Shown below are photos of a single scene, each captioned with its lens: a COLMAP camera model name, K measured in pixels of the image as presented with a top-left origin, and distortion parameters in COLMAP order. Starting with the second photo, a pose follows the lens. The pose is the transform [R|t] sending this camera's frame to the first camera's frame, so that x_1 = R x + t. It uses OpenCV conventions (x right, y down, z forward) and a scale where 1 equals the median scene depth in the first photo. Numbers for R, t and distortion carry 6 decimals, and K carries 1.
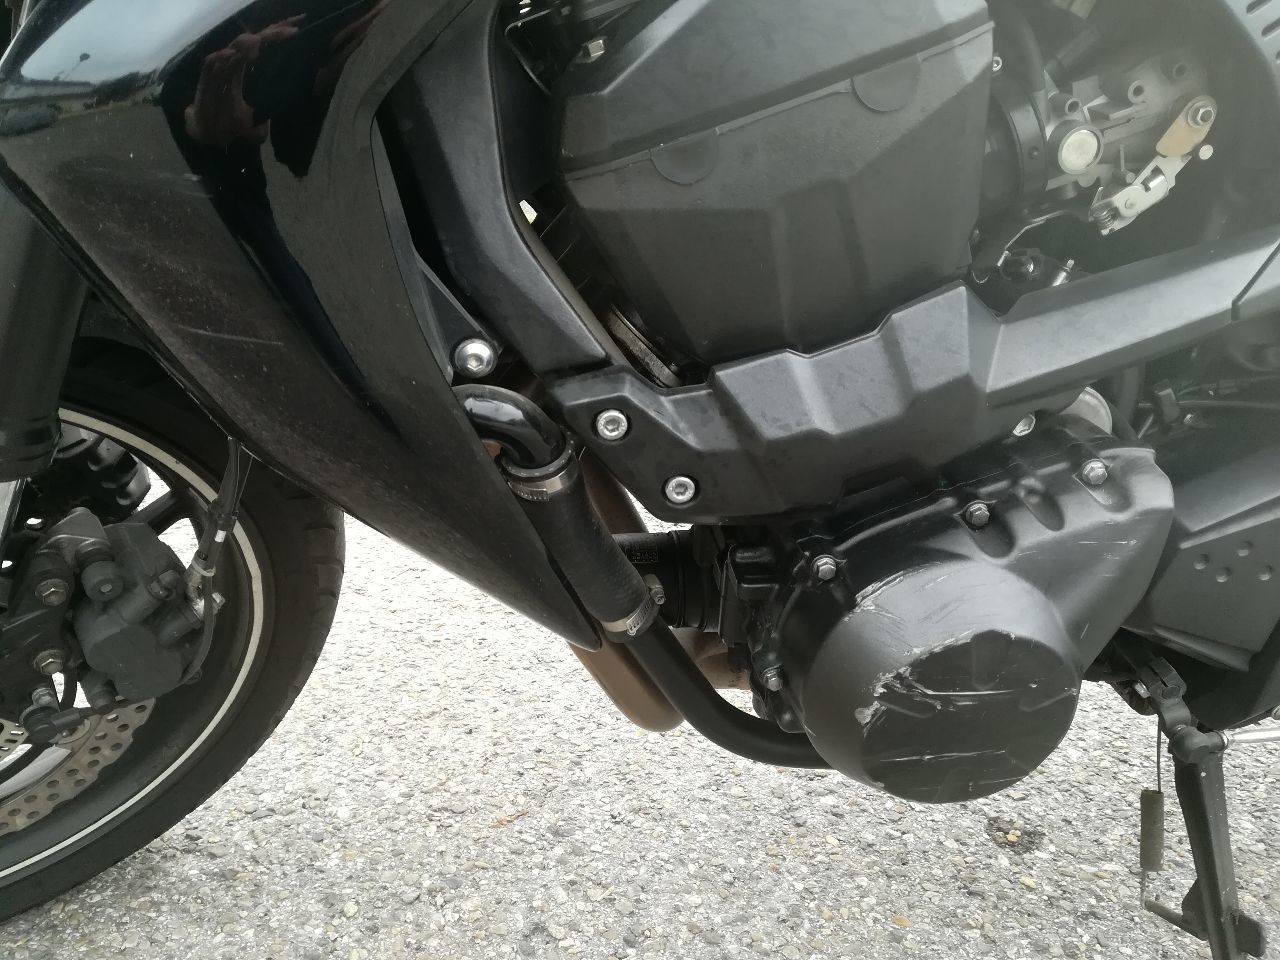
lens RADIAL K [[973.5, 0, 639.0], [0, 973.5, 479.7], [0, 0, 1]] dist [-0.009763, -0.006221]
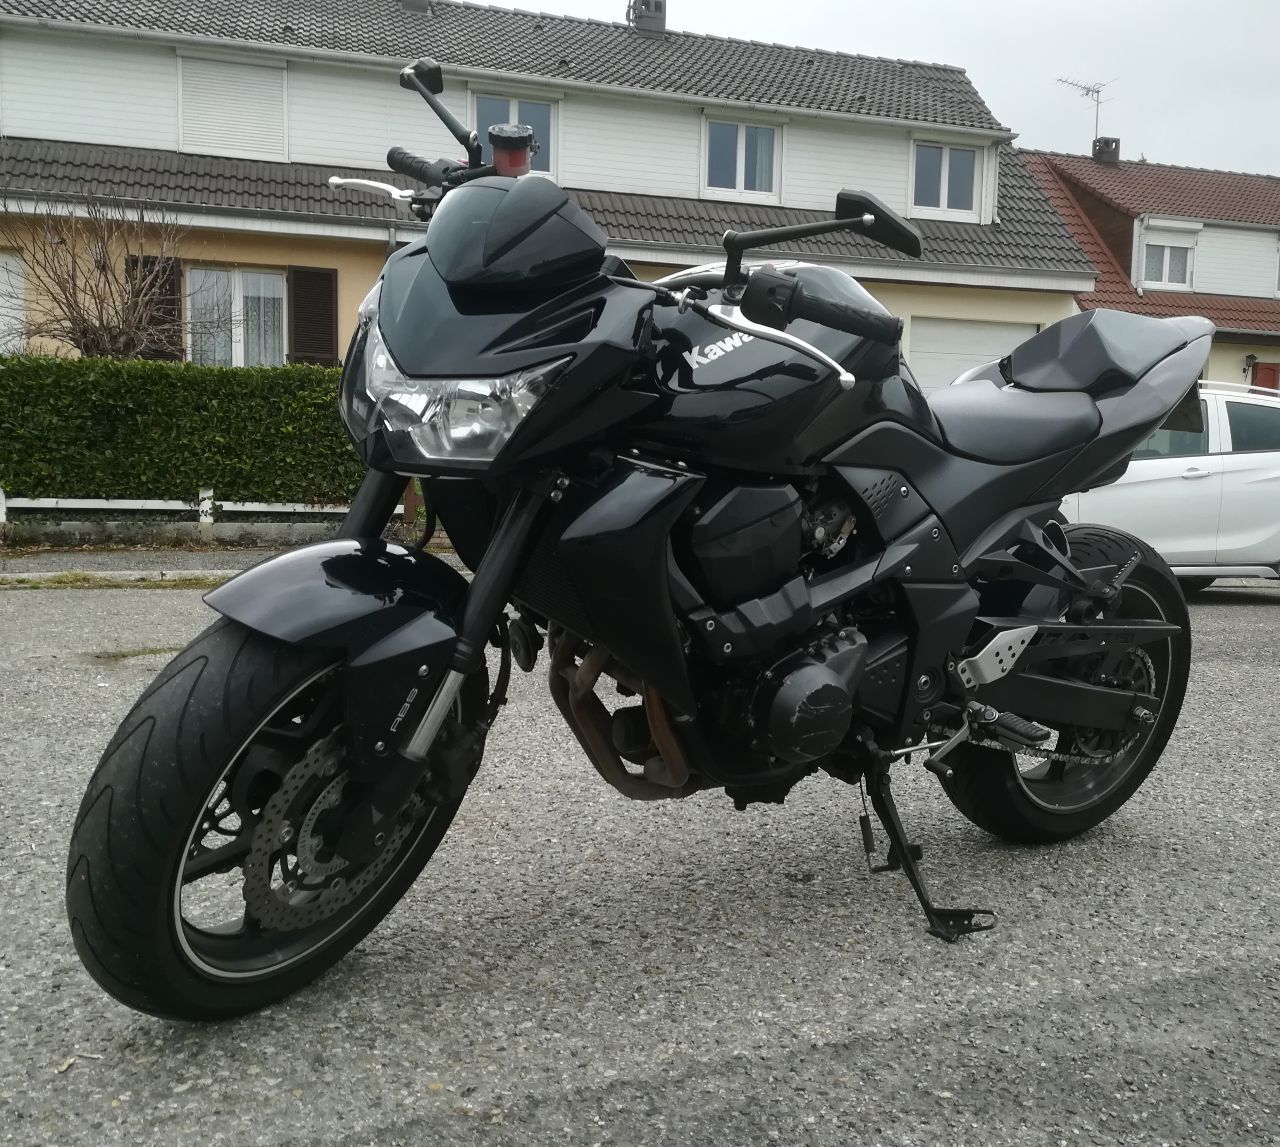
lens RADIAL K [[1126.1, 0, 640.2], [0, 1126.1, 571.7], [0, 0, 1]] dist [-0.000451, 0.000762]
pose [[0.910787, -0.043106, 0.410619, -1.536964], [0.143660, 0.965476, -0.217296, 0.474396], [-0.387076, 0.256900, 0.885536, -1.910516]]
